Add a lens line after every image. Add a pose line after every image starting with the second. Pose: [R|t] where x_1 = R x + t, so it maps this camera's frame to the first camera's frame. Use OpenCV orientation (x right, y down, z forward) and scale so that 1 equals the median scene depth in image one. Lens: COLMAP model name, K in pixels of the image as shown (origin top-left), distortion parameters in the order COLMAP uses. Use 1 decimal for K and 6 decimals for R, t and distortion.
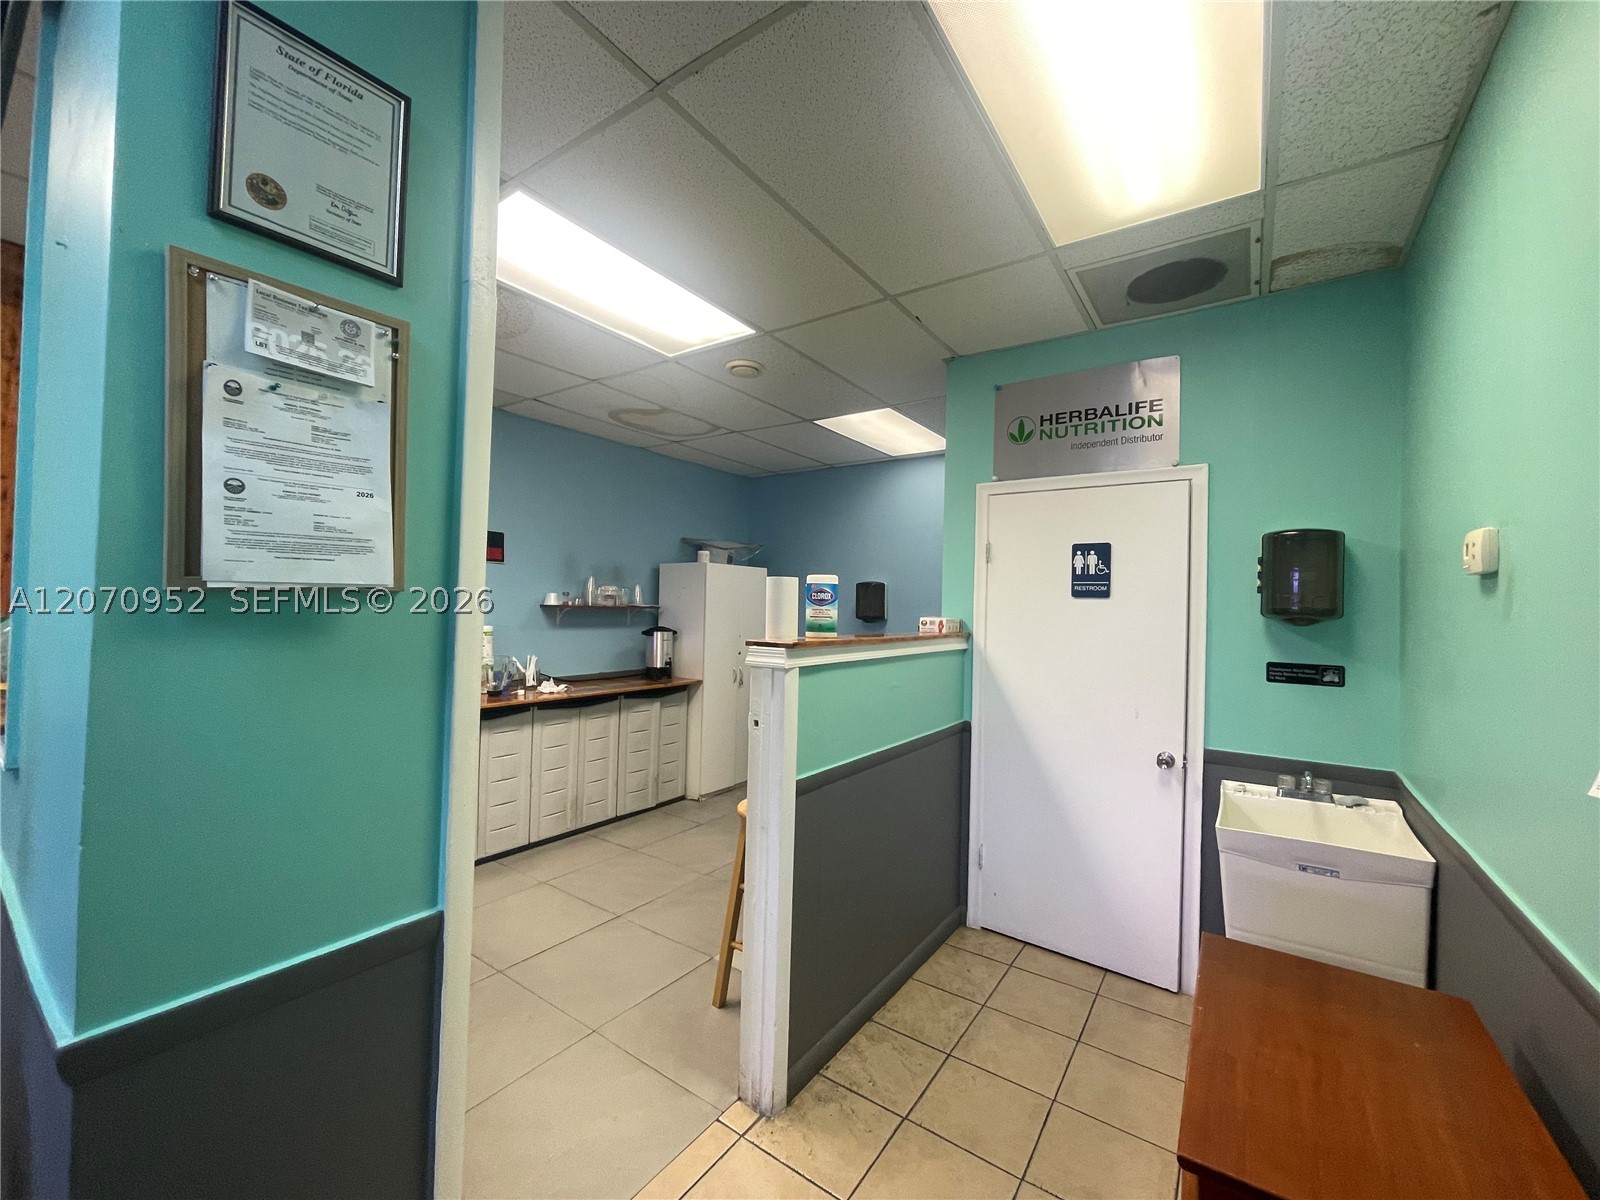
lens RADIAL K [[647.7, 0, 798.7], [0, 647.7, 593.4], [0, 0, 1]] dist [-0.004587, 0.001589]
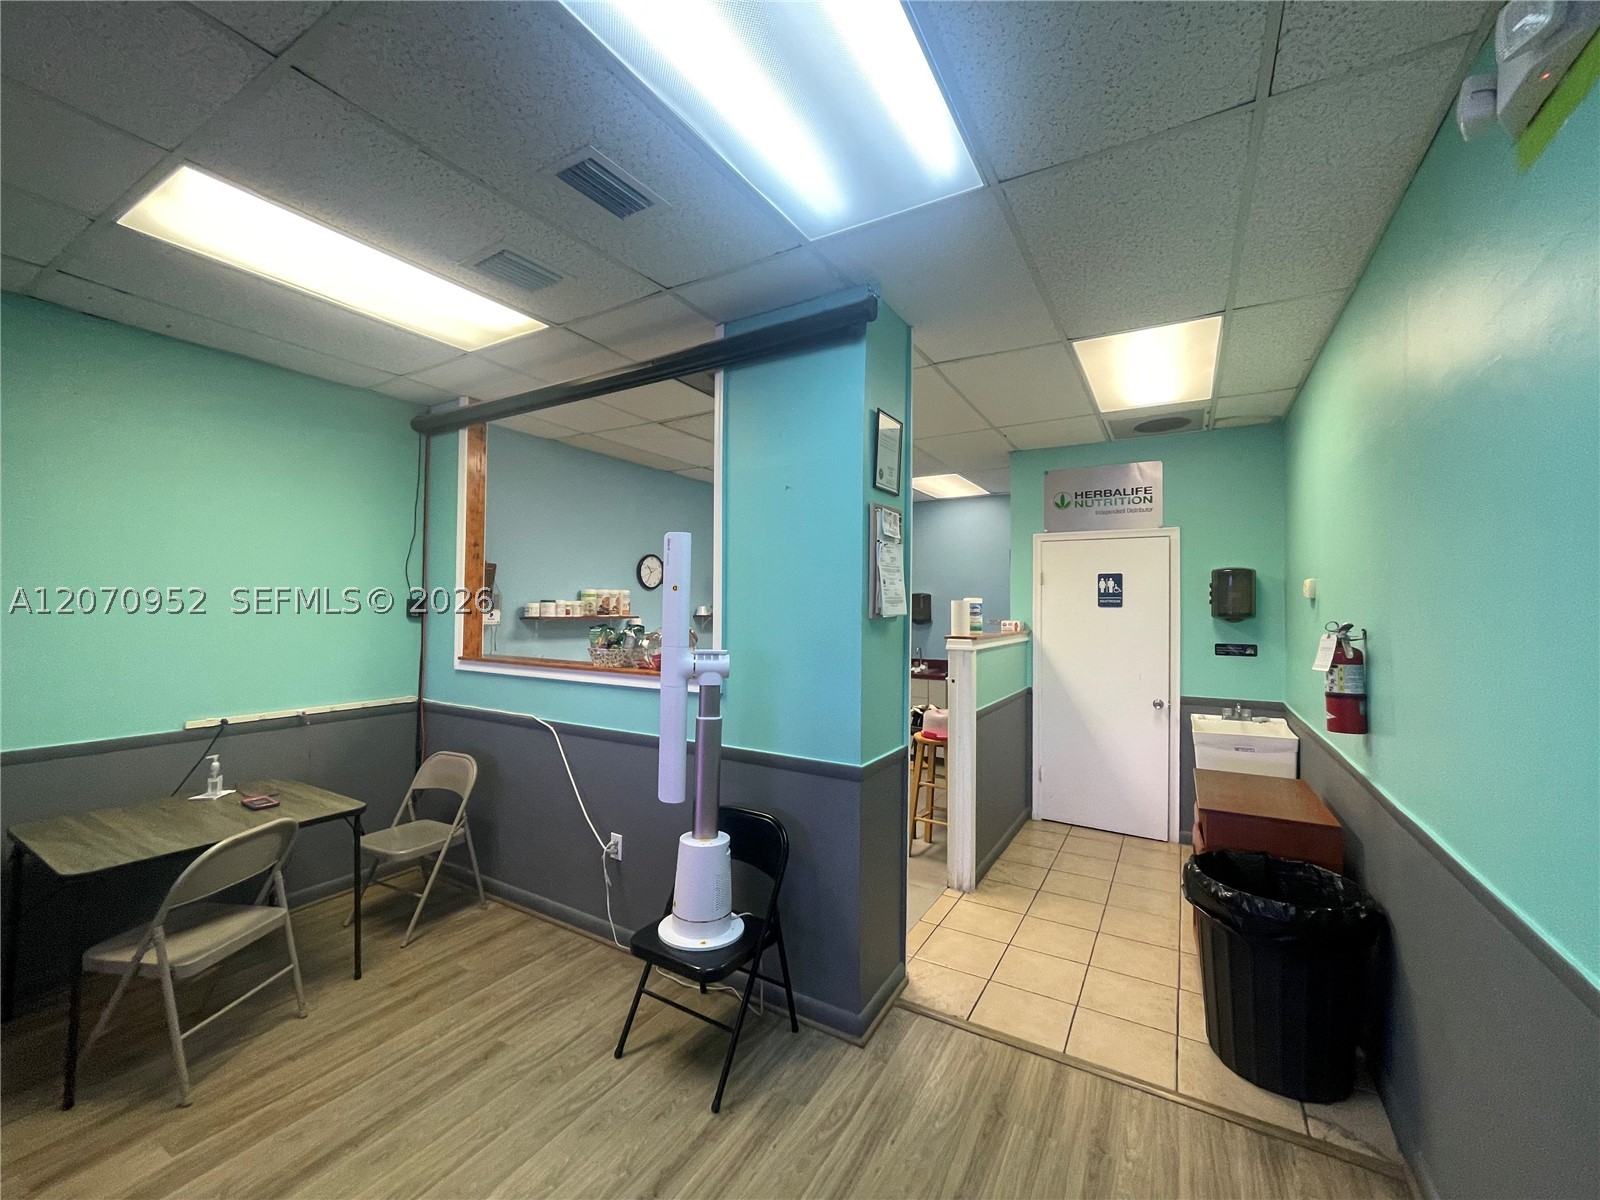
lens RADIAL K [[647.7, 0, 801.8], [0, 647.7, 592.7], [0, 0, 1]] dist [-0.004587, 0.001589]
pose [[0.996882, -0.014157, 0.077620, -0.423253], [0.014451, 0.999890, -0.003235, -0.033615], [-0.077566, 0.004346, 0.996978, -0.530619]]
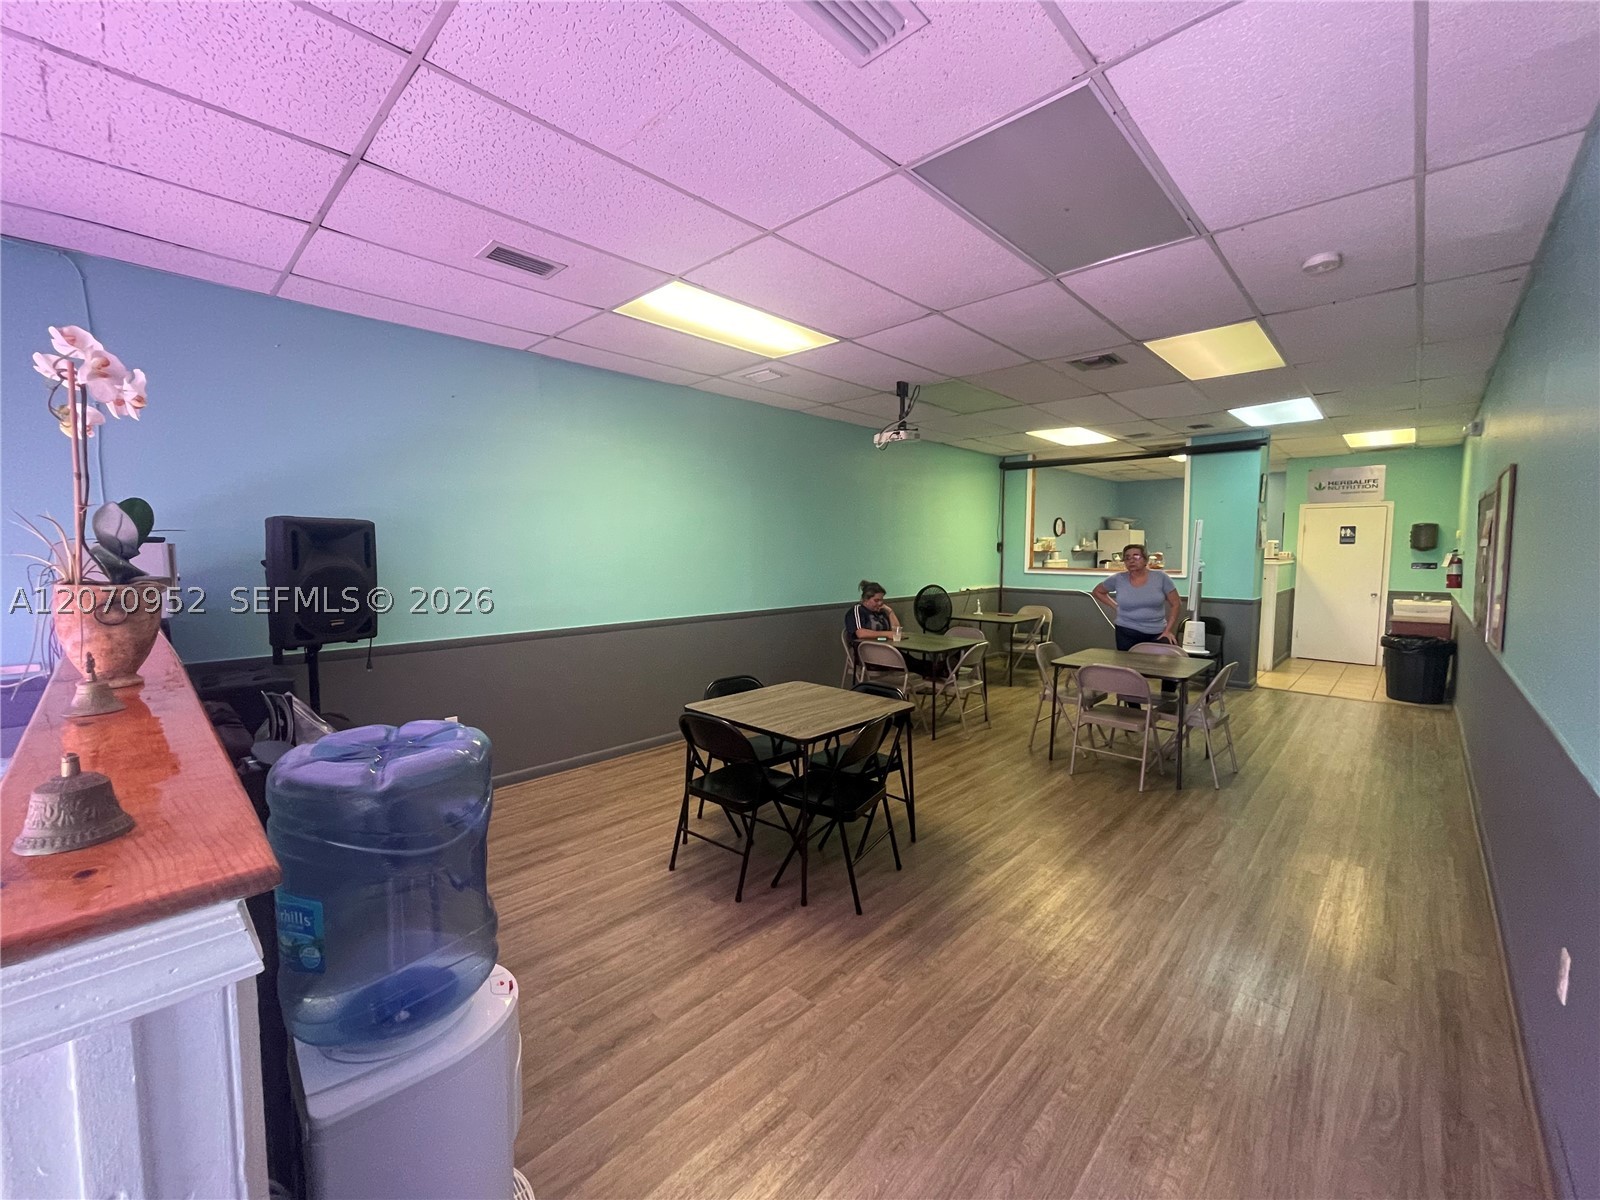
lens RADIAL K [[647.7, 0, 793.4], [0, 647.7, 593.7], [0, 0, 1]] dist [-0.004587, 0.001589]
pose [[0.987533, -0.012035, -0.156951, -1.560406], [0.025468, 0.996152, 0.083863, -0.077989], [0.155338, -0.086815, 0.984039, -2.285769]]
